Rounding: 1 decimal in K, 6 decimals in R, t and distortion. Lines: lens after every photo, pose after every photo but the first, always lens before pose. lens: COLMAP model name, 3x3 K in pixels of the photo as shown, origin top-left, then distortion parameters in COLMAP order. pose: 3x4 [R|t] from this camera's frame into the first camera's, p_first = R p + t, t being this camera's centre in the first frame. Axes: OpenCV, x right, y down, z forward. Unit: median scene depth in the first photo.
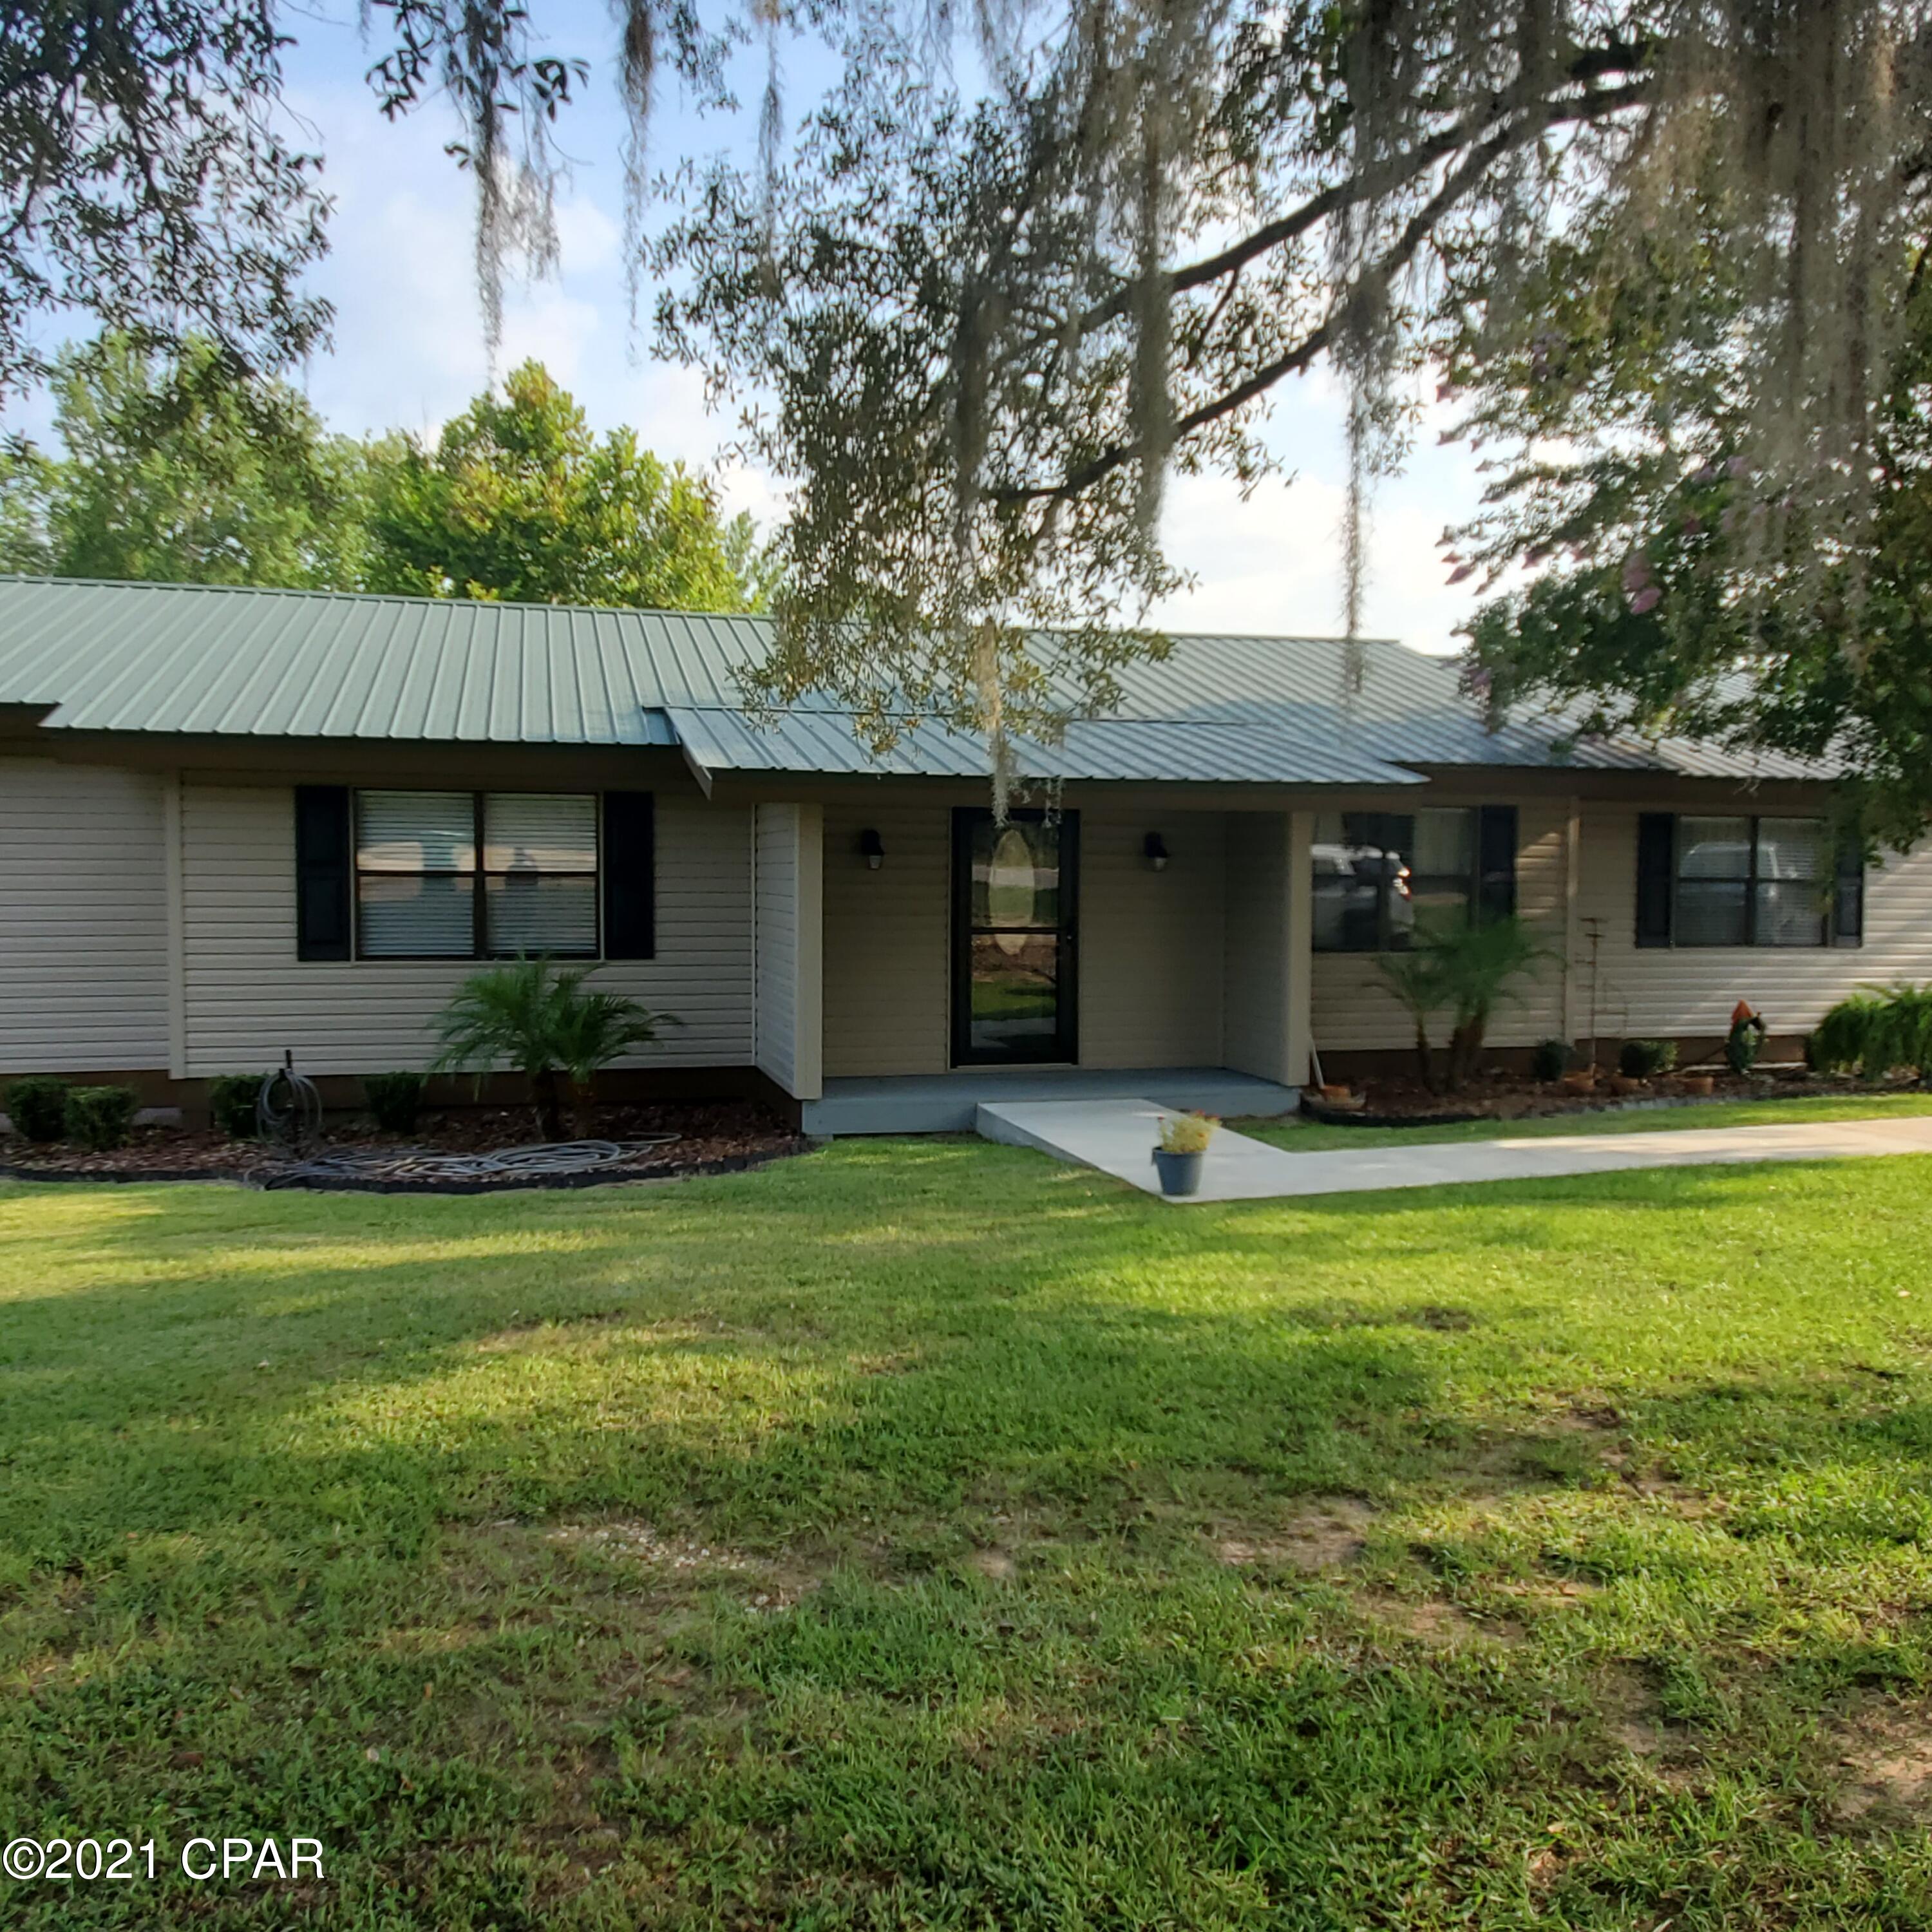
lens RADIAL K [[1741.4, 0, 1009.2], [0, 1741.4, 934.6], [0, 0, 1]] dist [-0.008804, 0.000145]
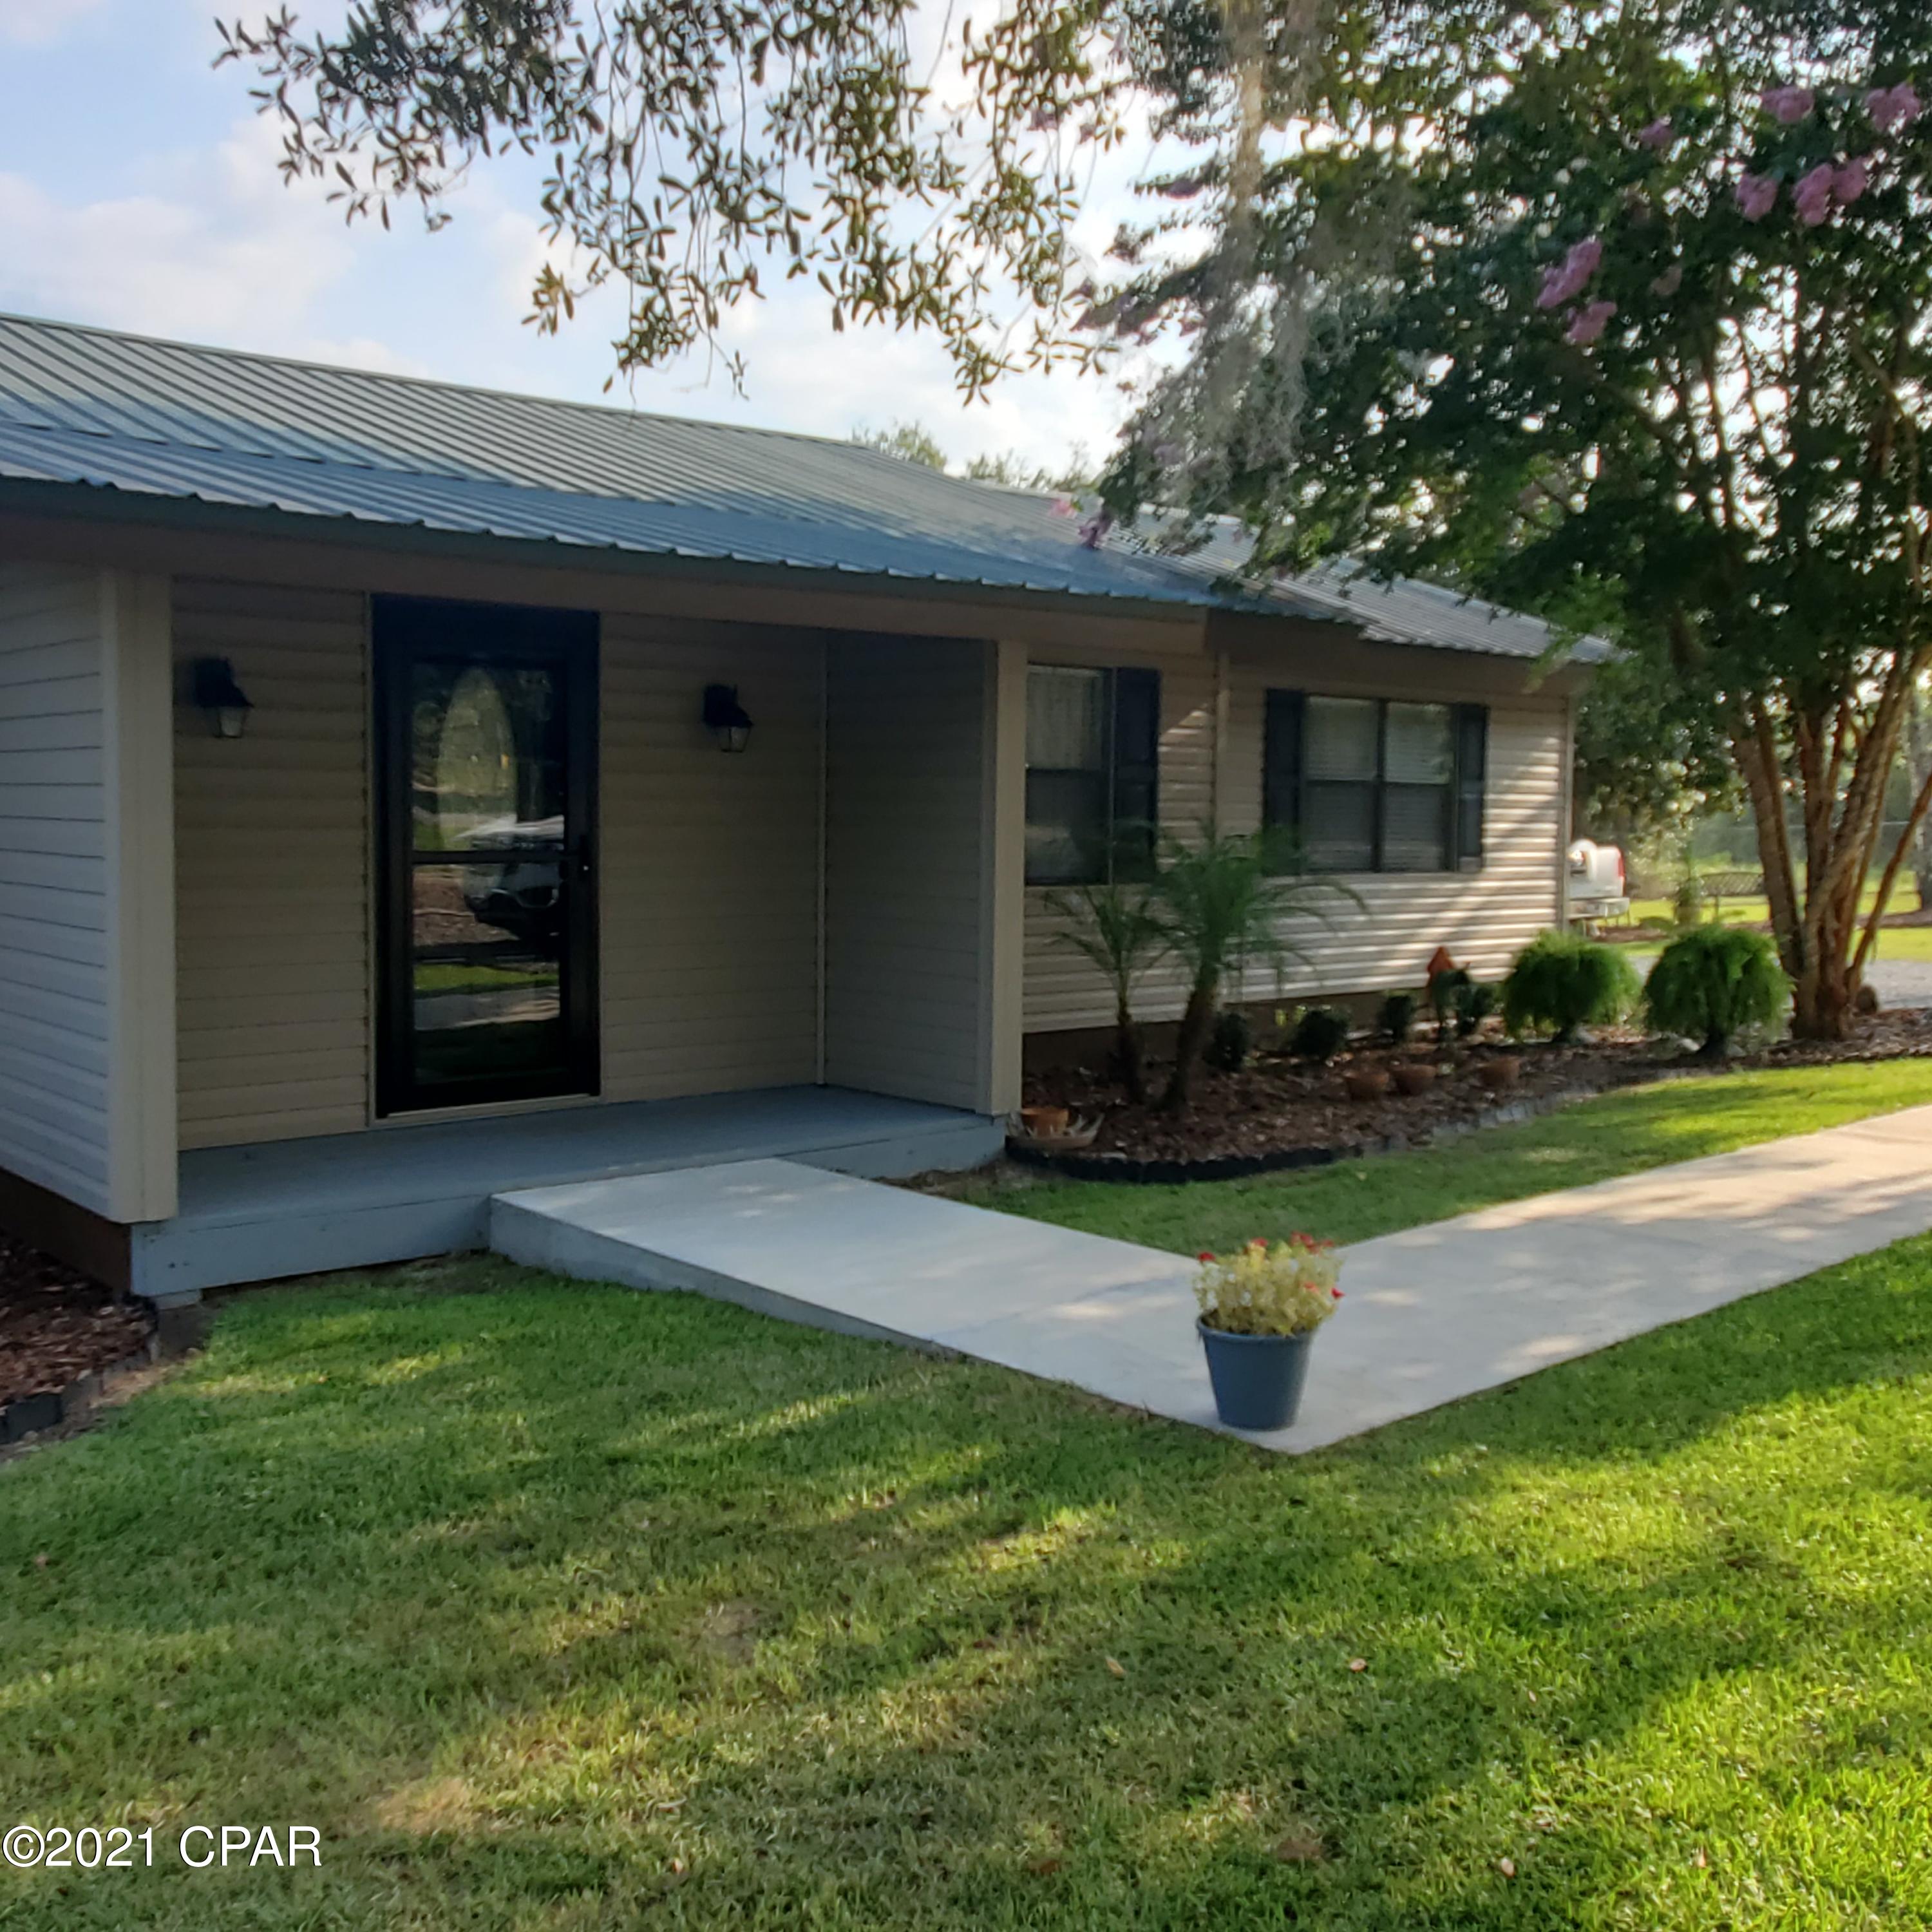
lens RADIAL K [[1982.7, 0, 970.1], [0, 1982.7, 900.3], [0, 0, 1]] dist [0.014081, 0.014277]
pose [[0.907354, -0.020431, 0.419871, -0.125775], [0.014548, 0.999746, 0.017210, 0.003072], [-0.420116, -0.009507, 0.907421, 0.392628]]
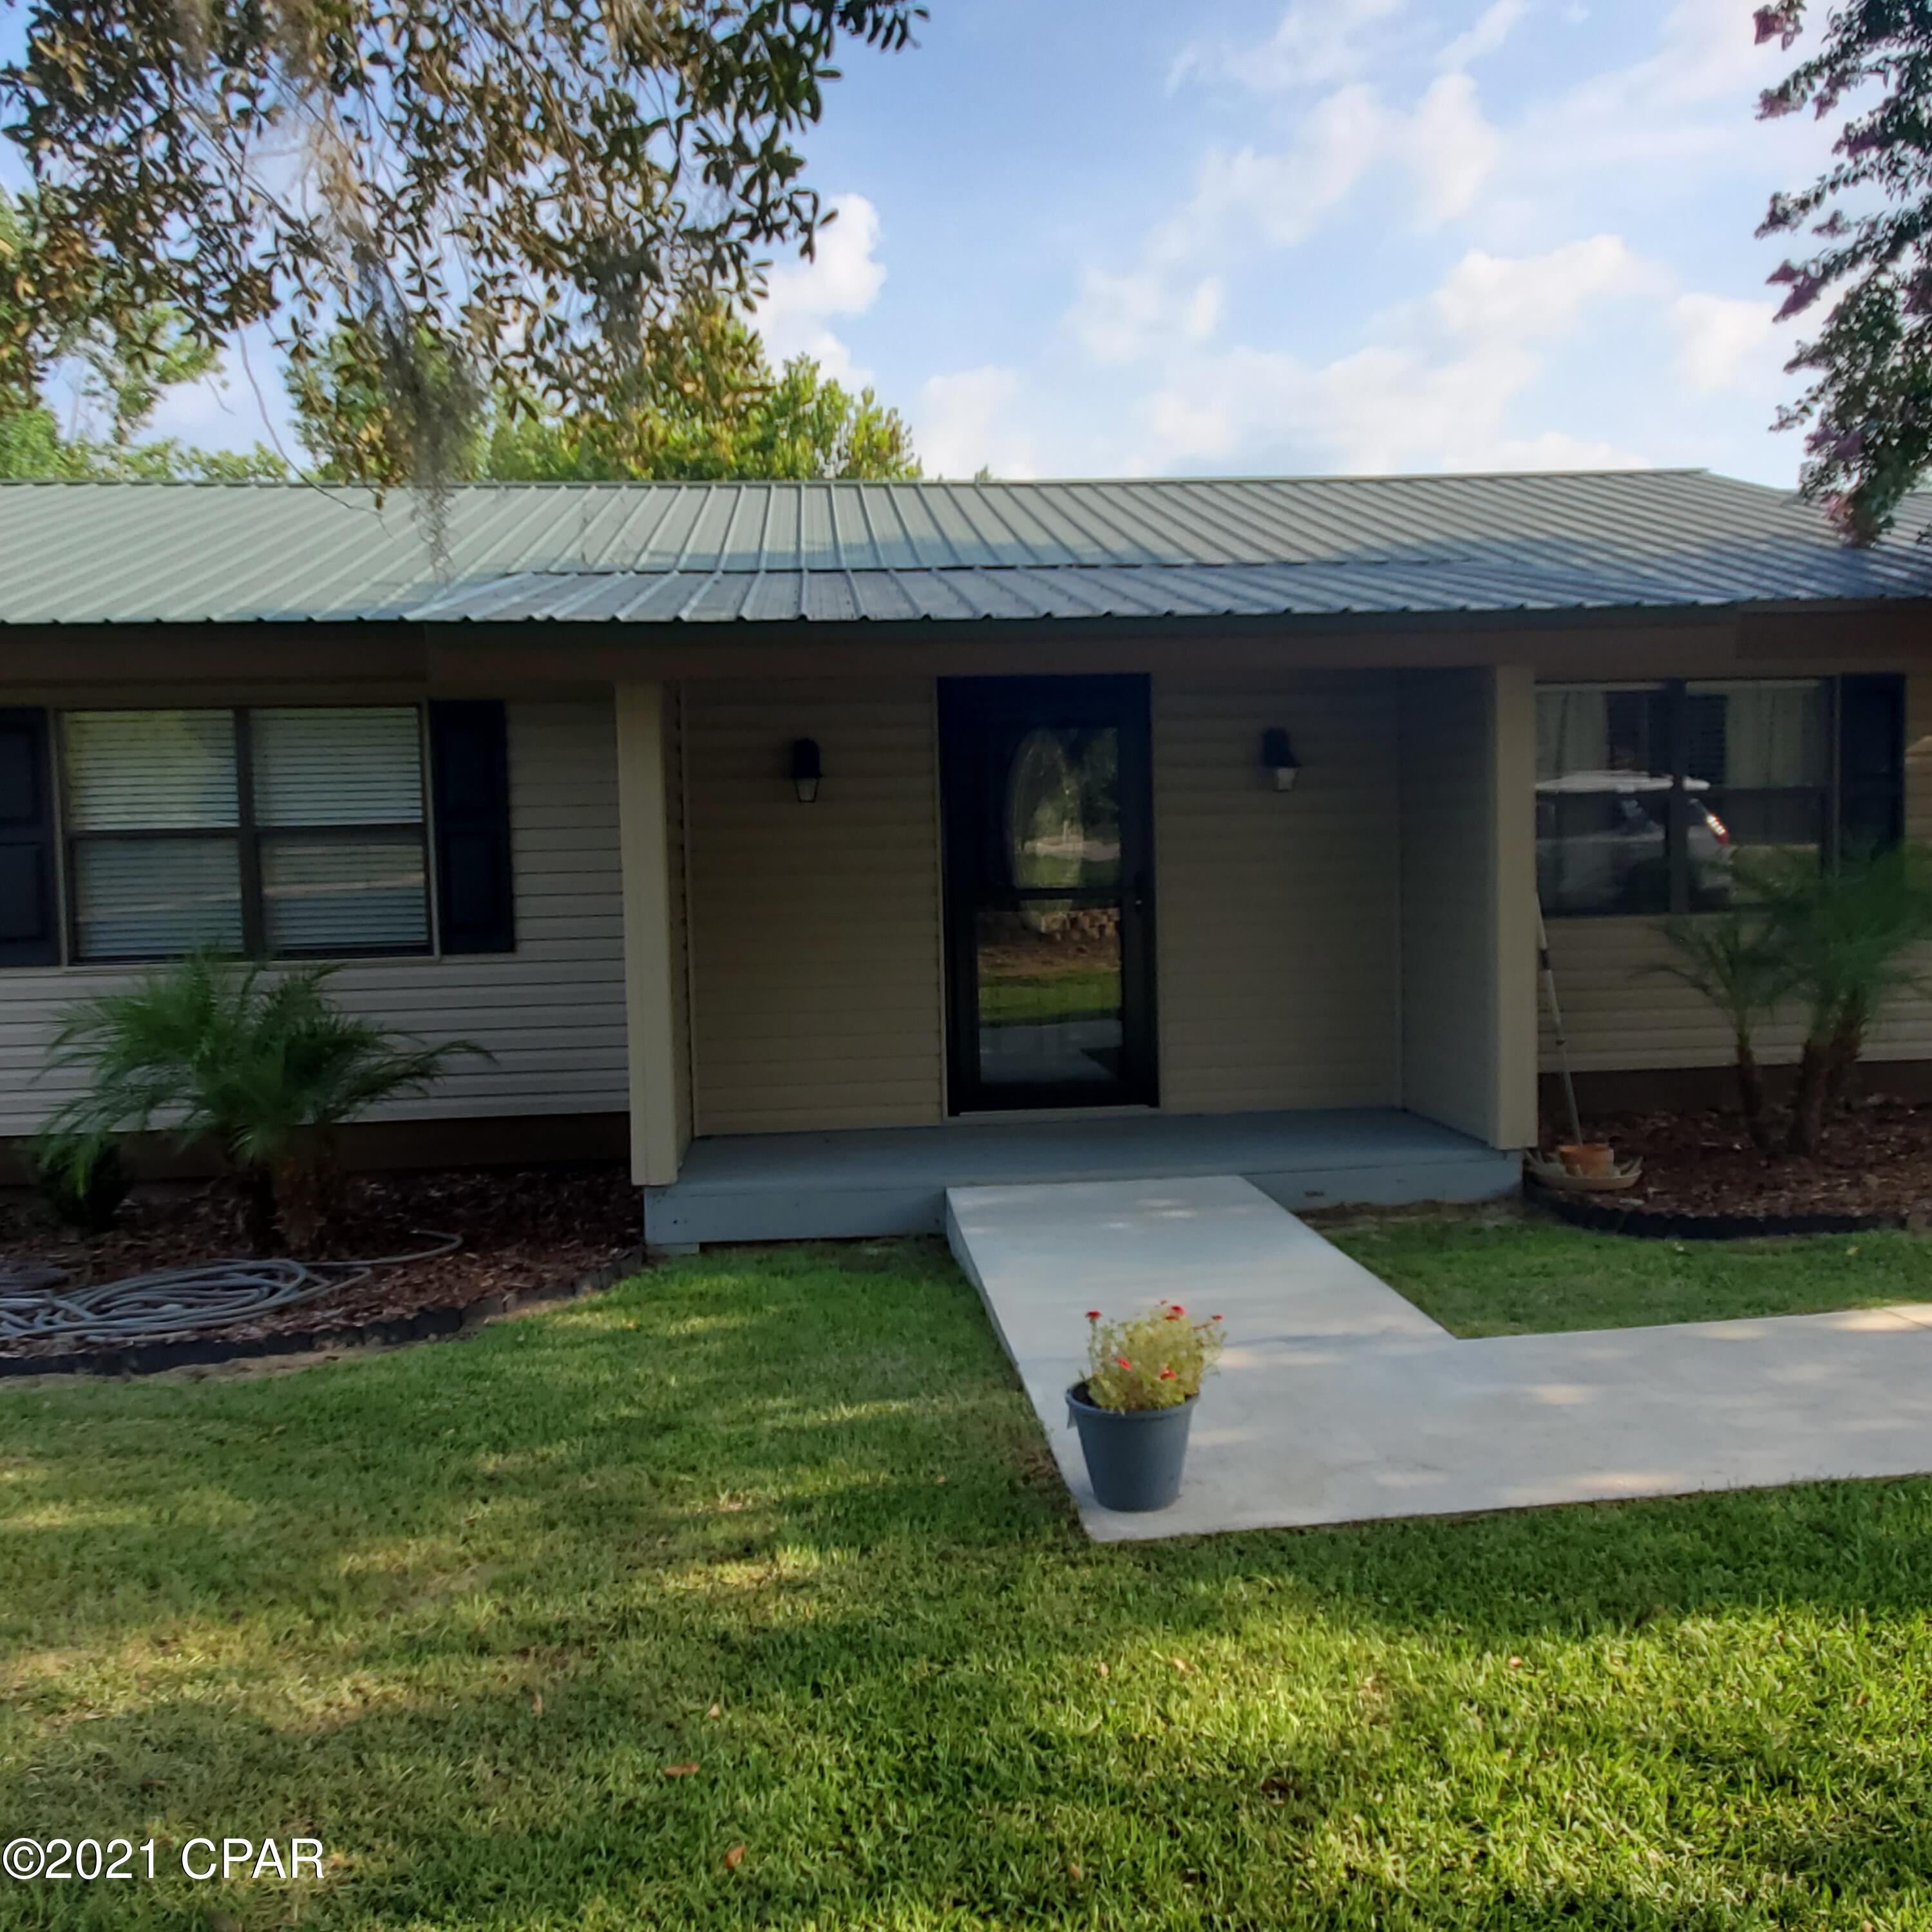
lens RADIAL K [[1716.2, 0, 990.2], [0, 1716.2, 943.3], [0, 0, 1]] dist [-0.002734, 0.001391]
pose [[0.982214, -0.023202, -0.186328, 0.101060], [0.026550, 0.999527, 0.015490, 0.005600], [0.185880, -0.020161, 0.982366, 0.410418]]
